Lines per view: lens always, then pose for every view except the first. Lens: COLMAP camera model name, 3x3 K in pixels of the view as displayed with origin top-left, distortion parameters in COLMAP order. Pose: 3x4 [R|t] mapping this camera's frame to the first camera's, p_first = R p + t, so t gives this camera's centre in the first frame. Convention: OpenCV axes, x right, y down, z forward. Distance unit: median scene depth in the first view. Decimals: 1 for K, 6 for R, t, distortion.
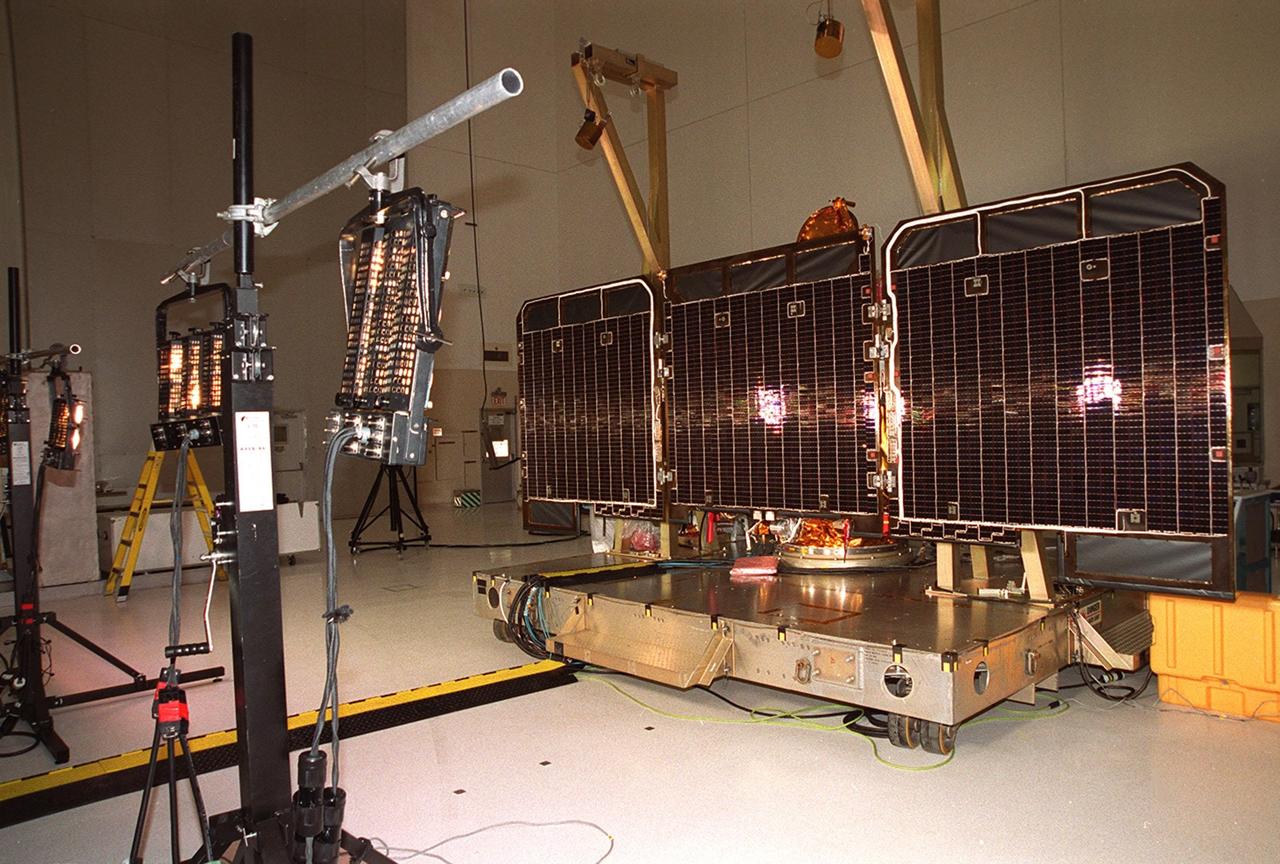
lens RADIAL K [[909.1, 0, 646.6], [0, 909.1, 443.1], [0, 0, 1]] dist [-0.076250, 0.021865]
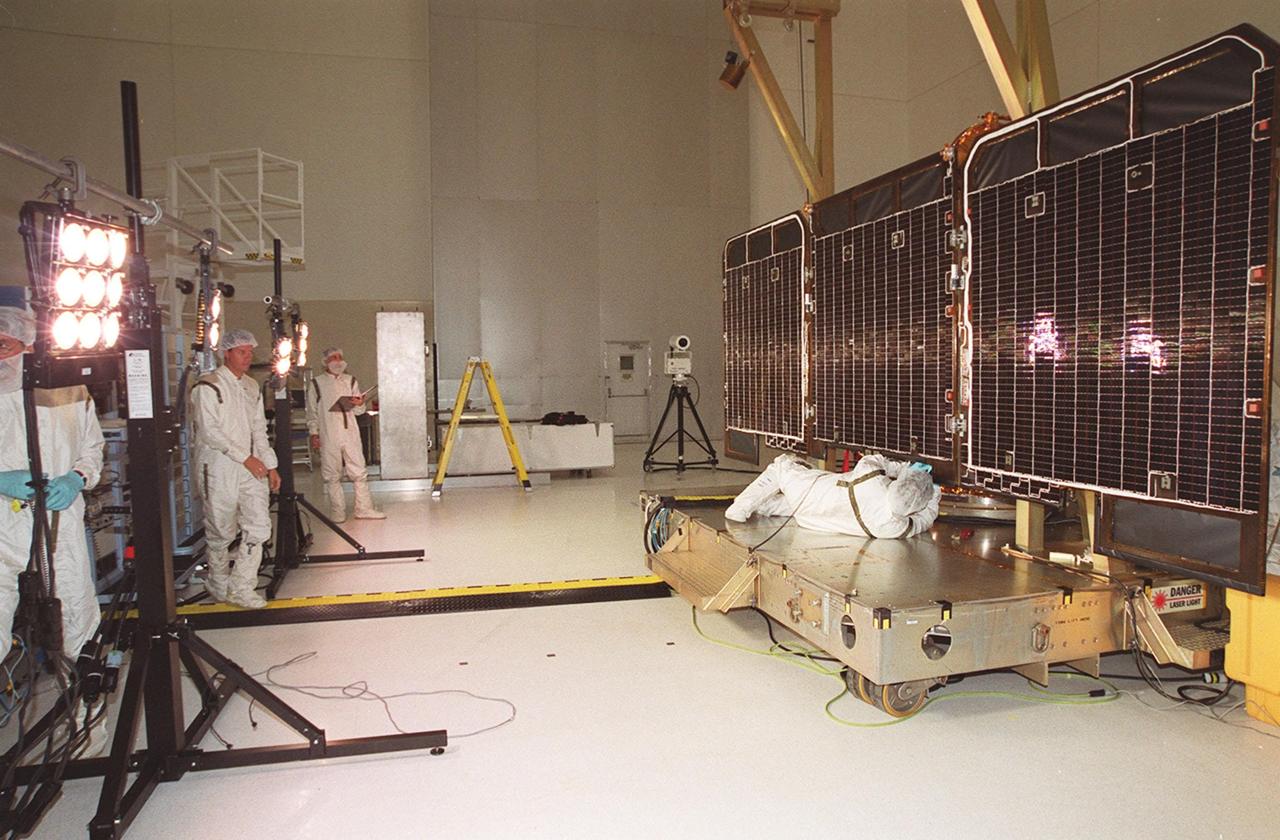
lens RADIAL K [[883.5, 0, 630.2], [0, 883.5, 427.8], [0, 0, 1]] dist [-0.079249, 0.044047]
pose [[0.882491, 0.047371, -0.467938, 0.393658], [-0.018684, 0.997660, 0.065761, -0.007190], [0.469959, -0.049290, 0.881311, 0.060518]]
